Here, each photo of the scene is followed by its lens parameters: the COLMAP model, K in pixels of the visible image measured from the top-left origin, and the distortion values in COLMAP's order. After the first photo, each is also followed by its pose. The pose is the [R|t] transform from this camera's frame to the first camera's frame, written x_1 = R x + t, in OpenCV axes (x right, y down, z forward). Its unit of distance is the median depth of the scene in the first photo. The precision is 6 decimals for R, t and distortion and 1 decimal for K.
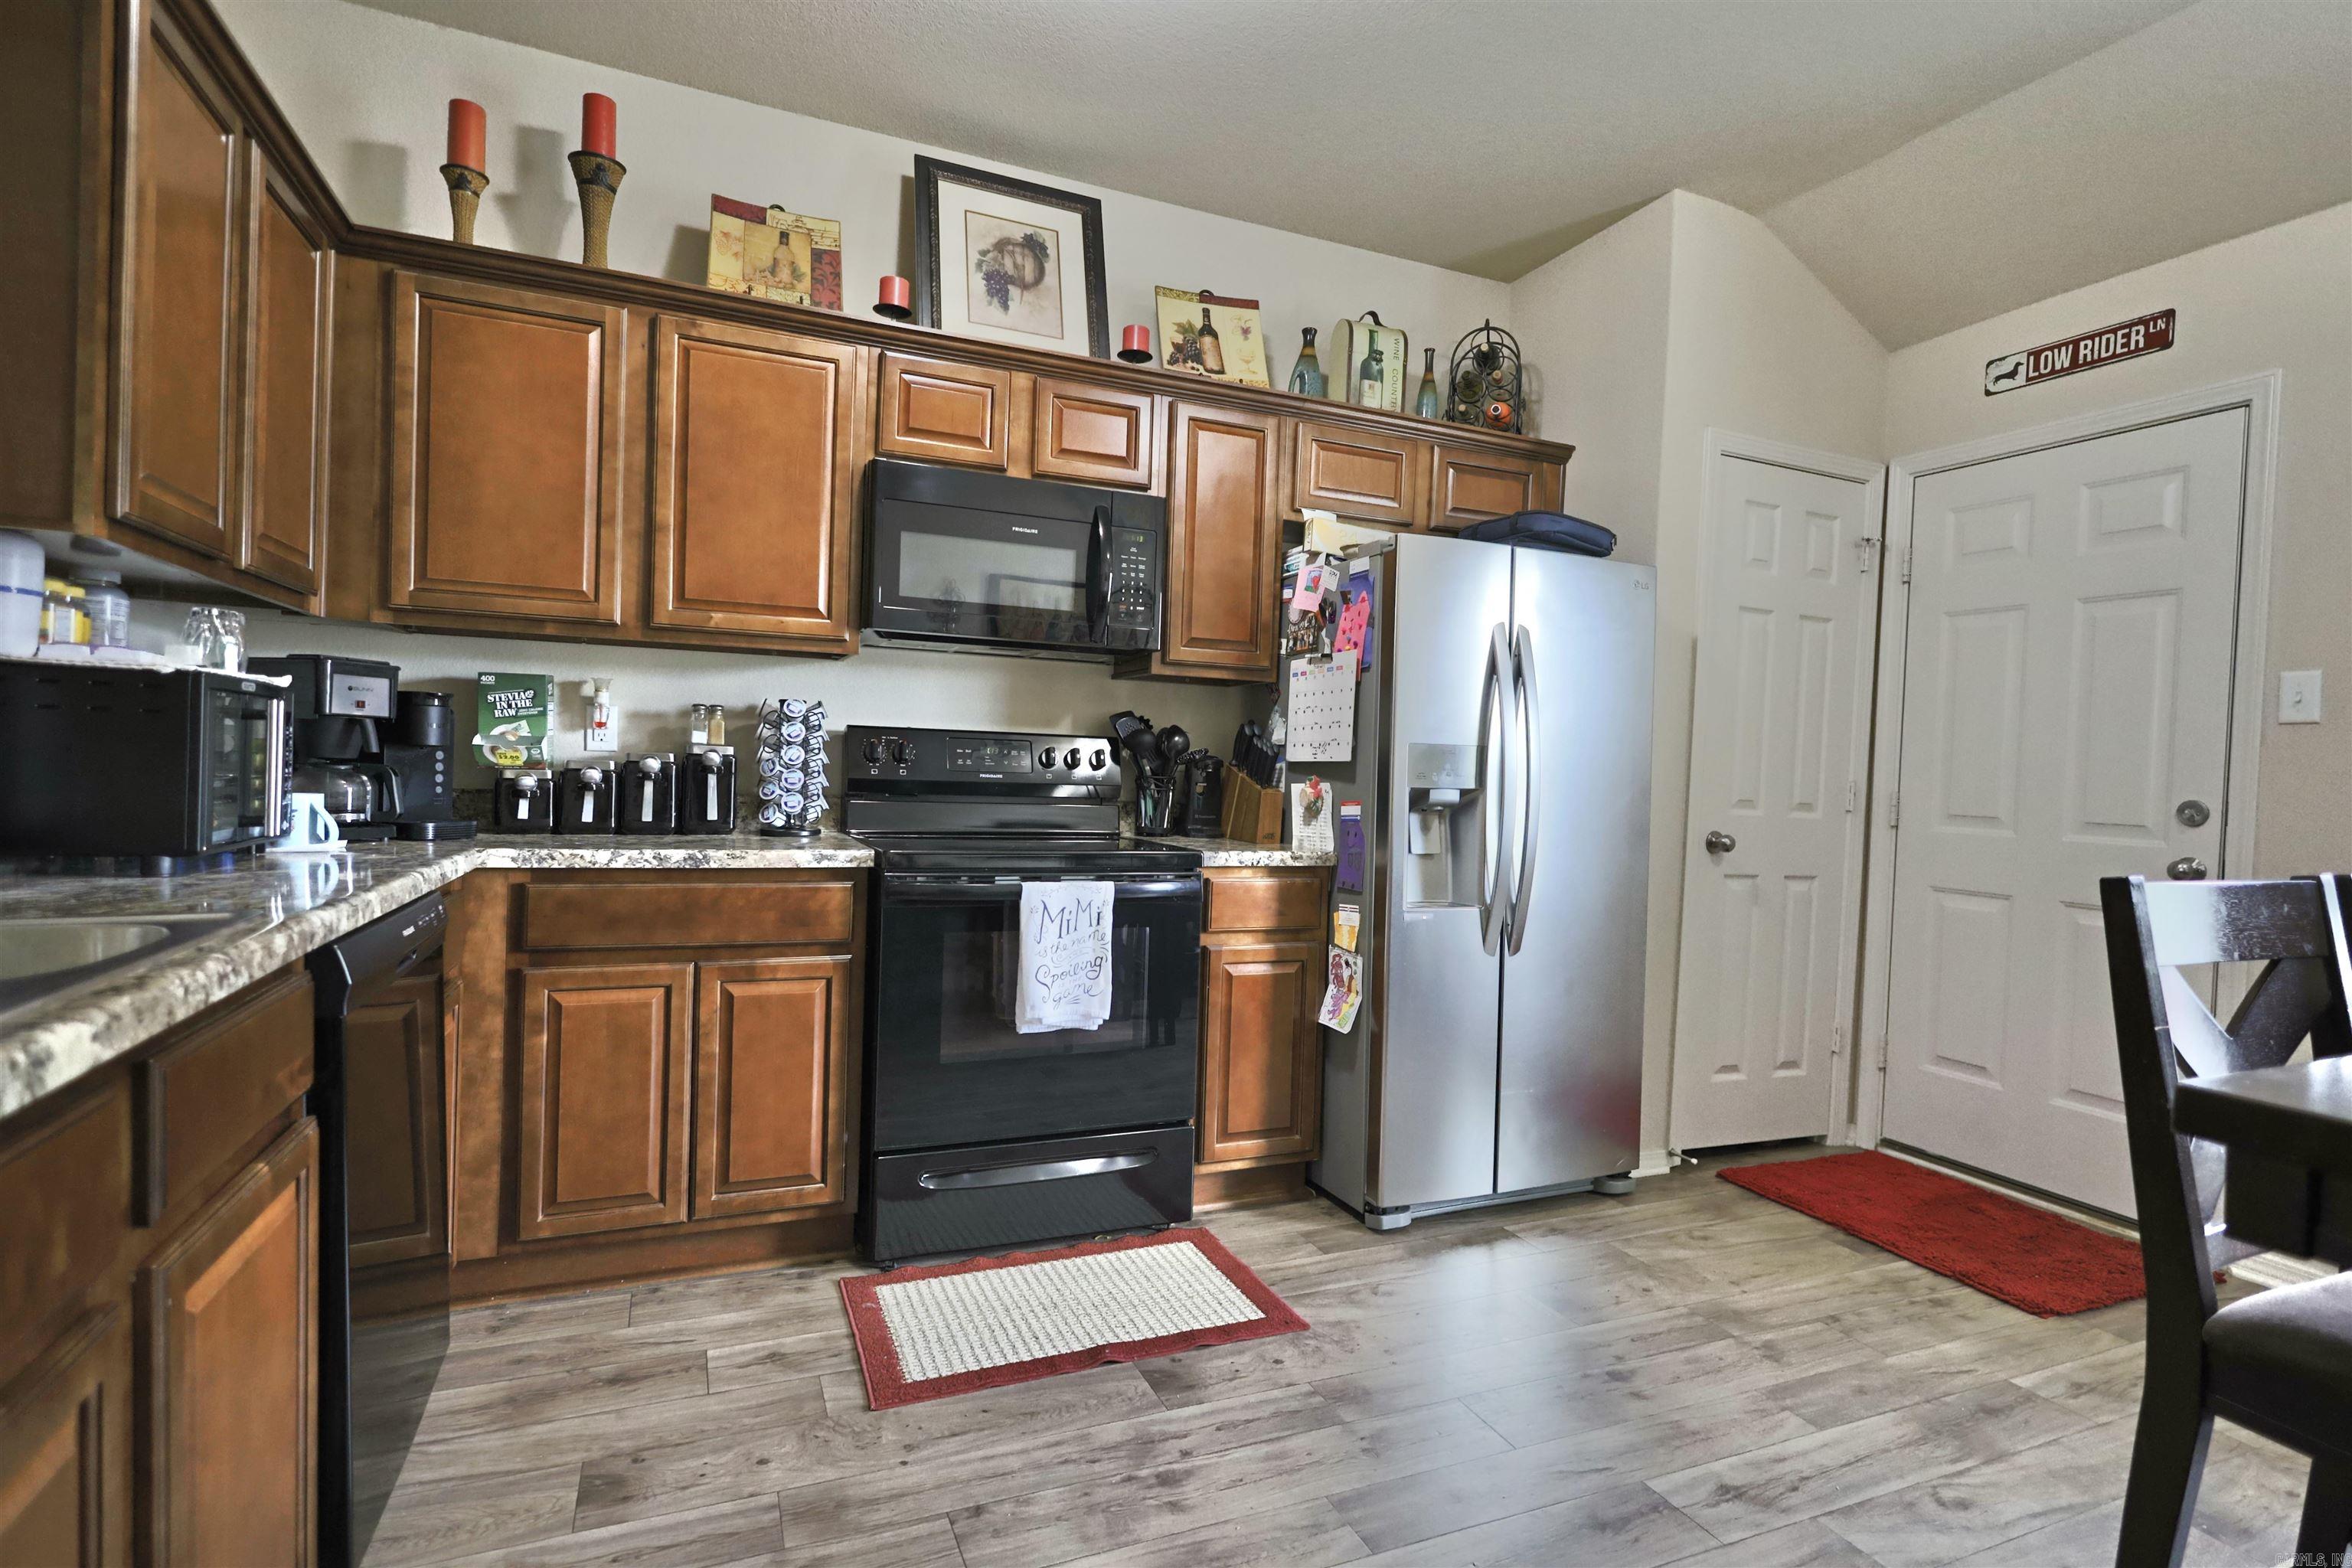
lens RADIAL K [[1148.8, 0, 1175.2], [0, 1148.8, 789.5], [0, 0, 1]] dist [-0.000603, -0.000086]
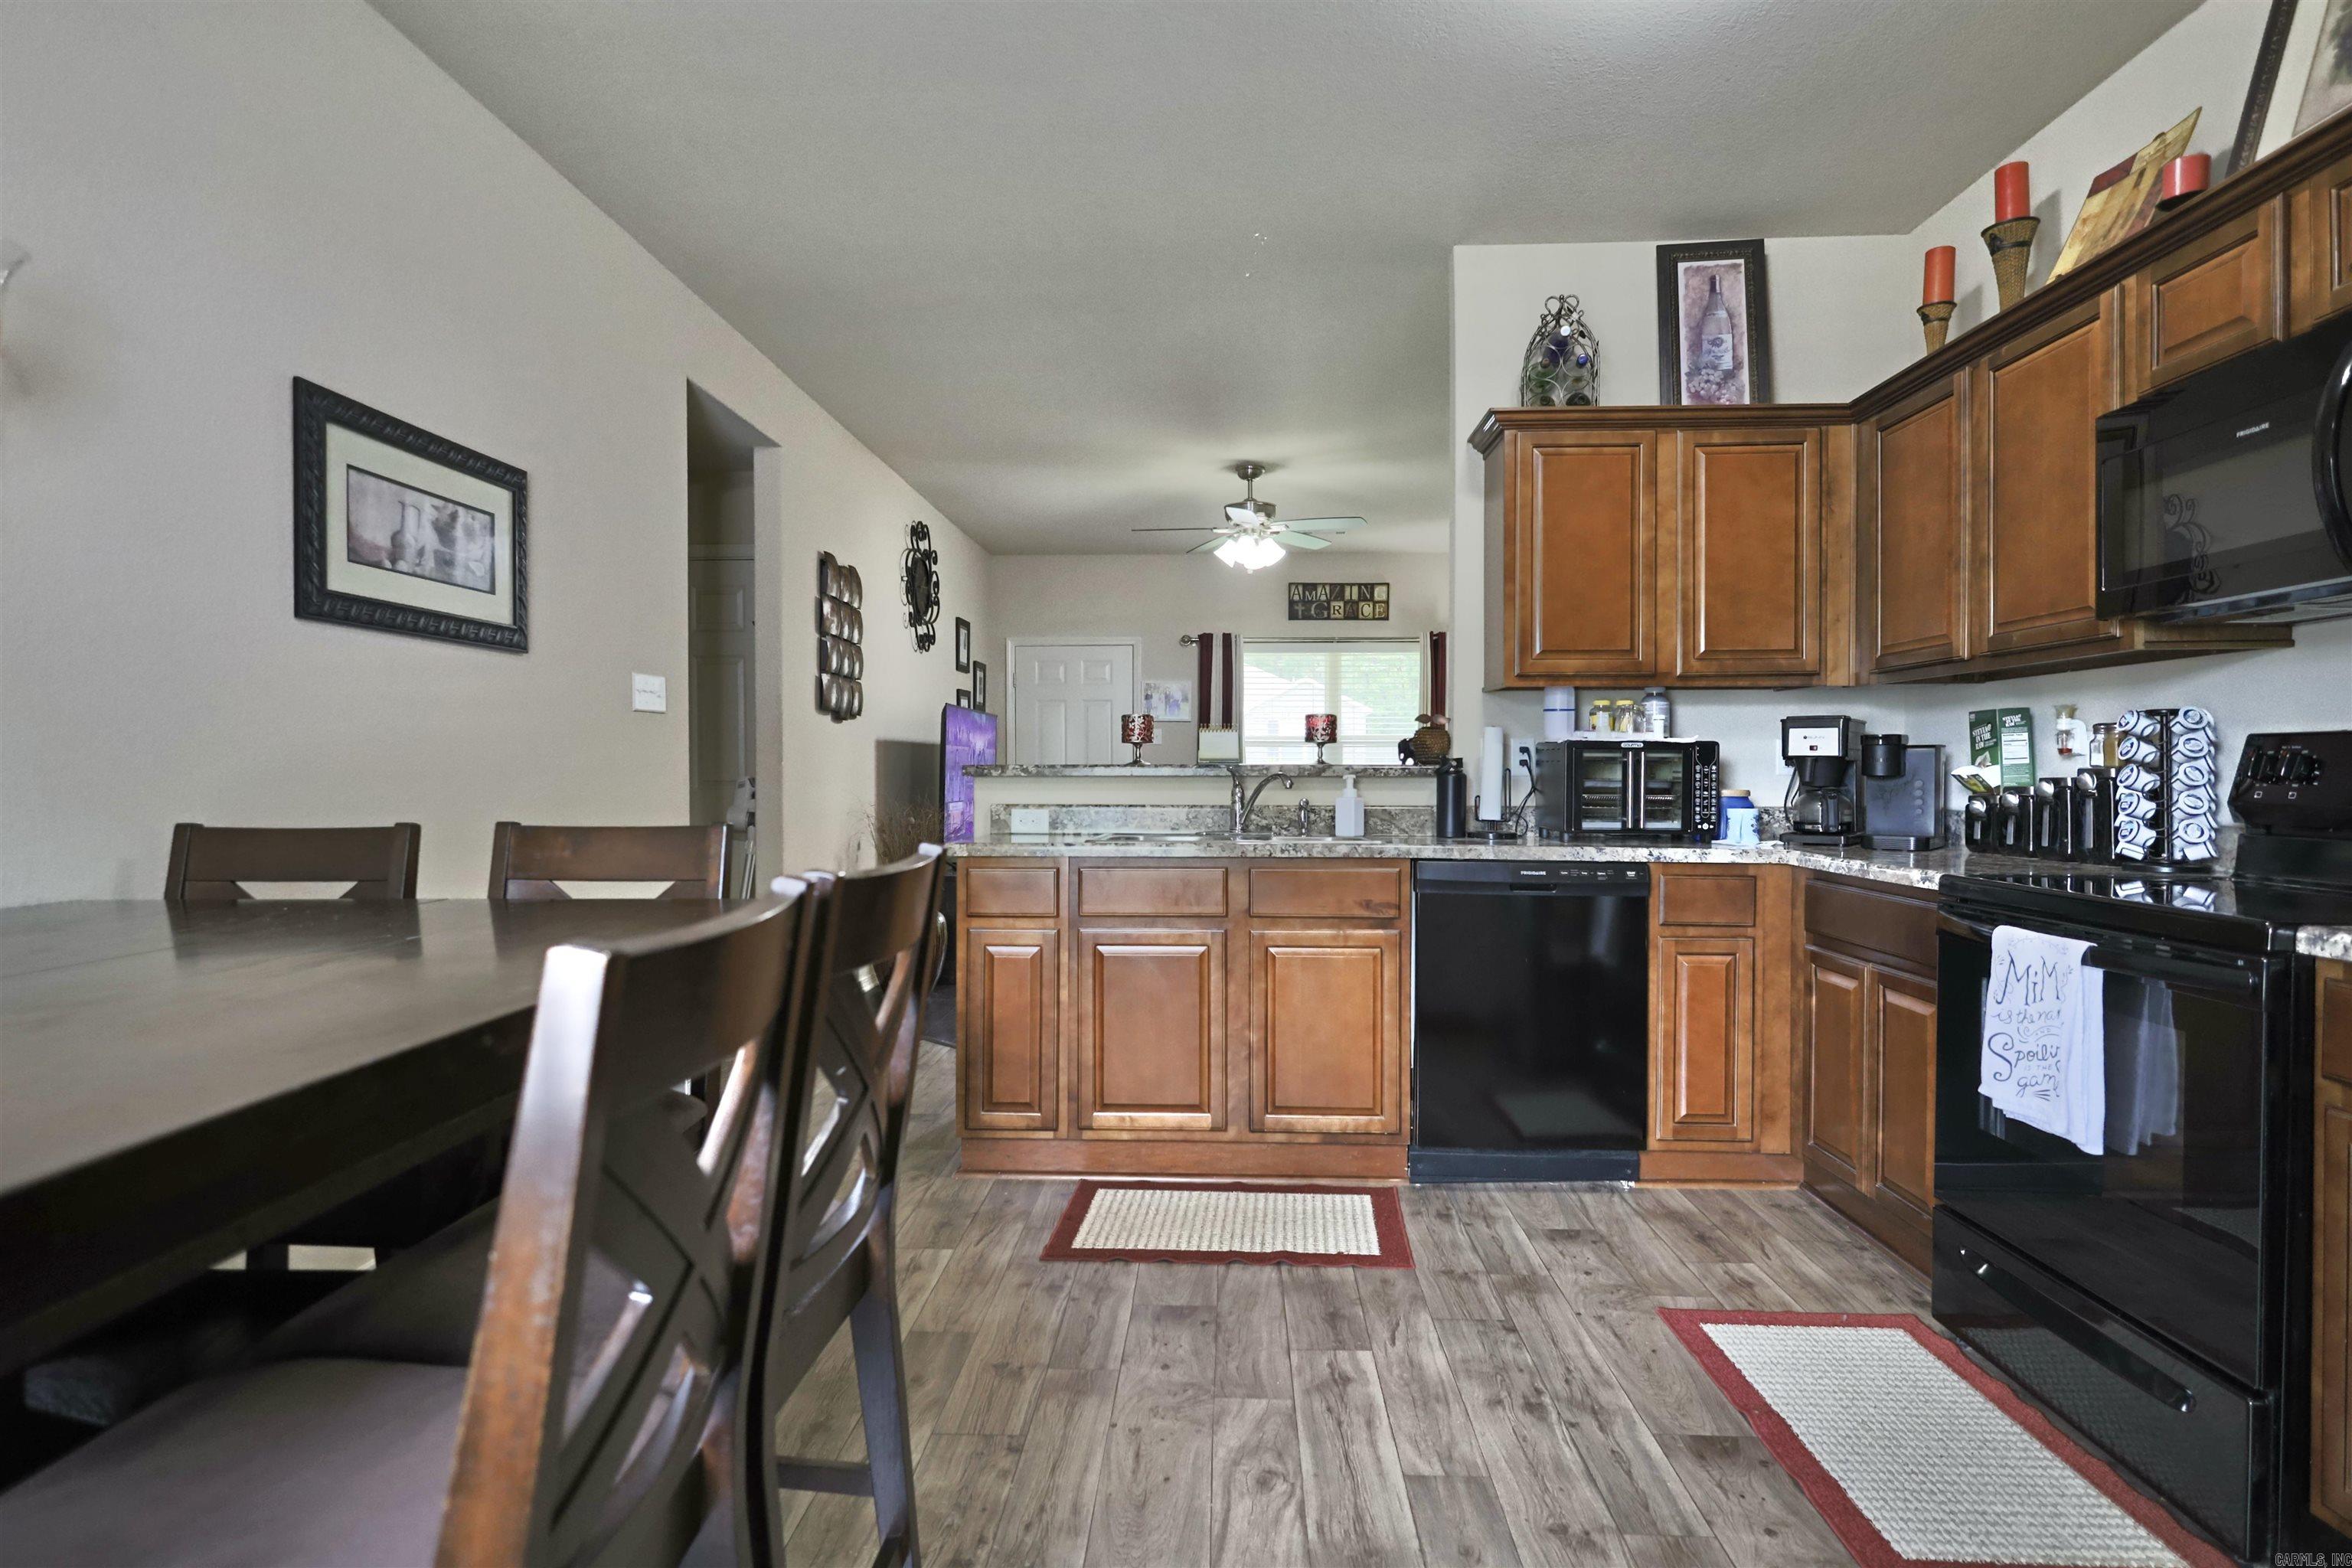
lens RADIAL K [[1148.8, 0, 1169.5], [0, 1148.8, 787.4], [0, 0, 1]] dist [-0.000603, -0.000086]
pose [[-0.425226, -0.020727, -0.904850, 0.850450], [-0.033056, 0.999426, -0.007358, 0.010110], [0.904483, 0.026782, -0.425668, 0.825143]]
